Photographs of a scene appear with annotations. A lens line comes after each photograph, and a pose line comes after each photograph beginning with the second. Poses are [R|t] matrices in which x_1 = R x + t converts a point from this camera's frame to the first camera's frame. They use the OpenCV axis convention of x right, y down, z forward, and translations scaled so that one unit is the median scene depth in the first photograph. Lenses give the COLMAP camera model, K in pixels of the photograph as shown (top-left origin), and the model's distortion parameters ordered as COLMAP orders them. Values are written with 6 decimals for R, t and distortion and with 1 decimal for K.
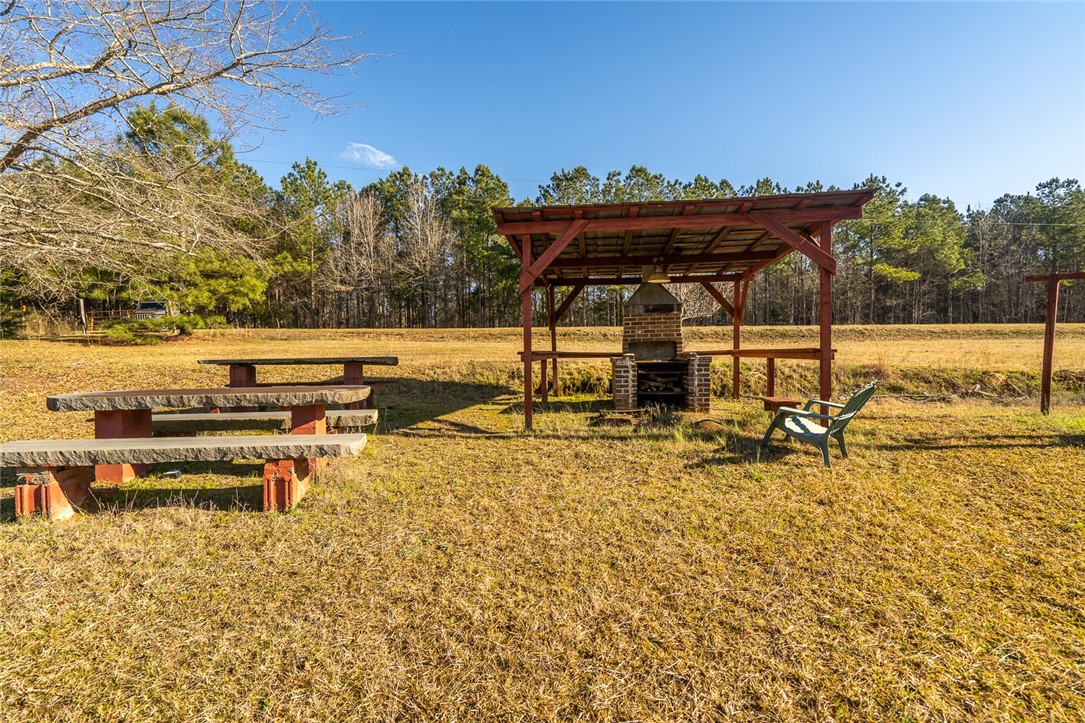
lens RADIAL K [[488.6, 0, 542.5], [0, 488.6, 361.5], [0, 0, 1]] dist [-0.010029, 0.004222]
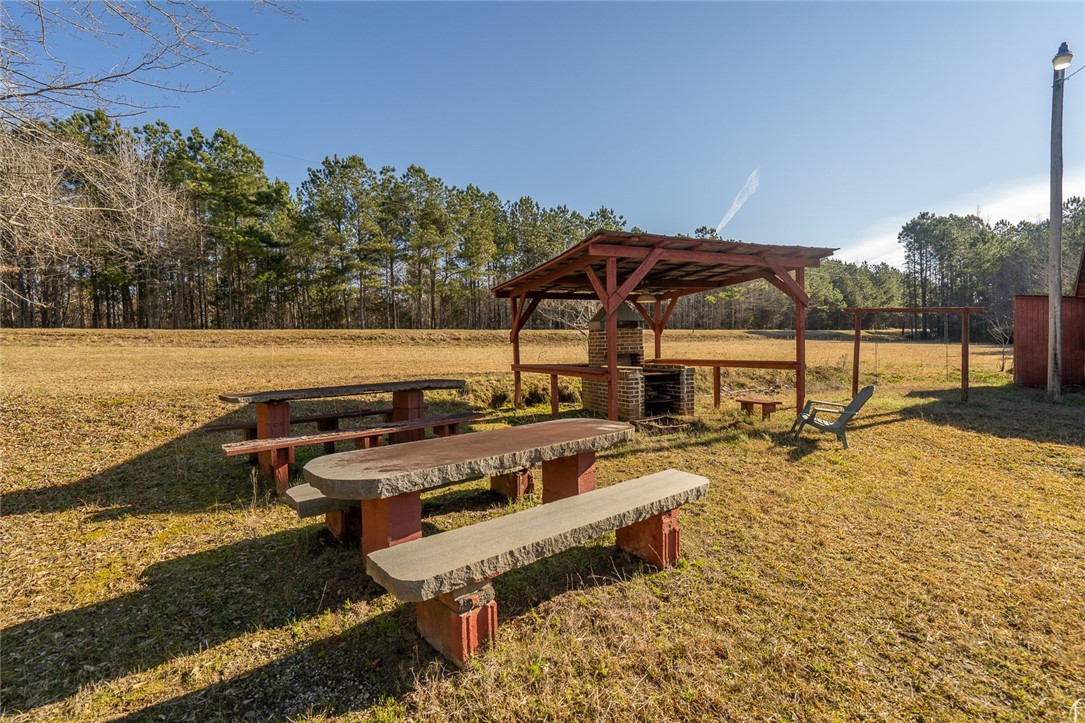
lens RADIAL K [[488.6, 0, 542.5], [0, 488.6, 361.5], [0, 0, 1]] dist [-0.010029, 0.004222]
pose [[0.859353, -0.024438, 0.510799, -0.103627], [0.024057, 0.999684, 0.007355, -0.007591], [-0.510817, 0.005967, 0.859669, 0.028524]]
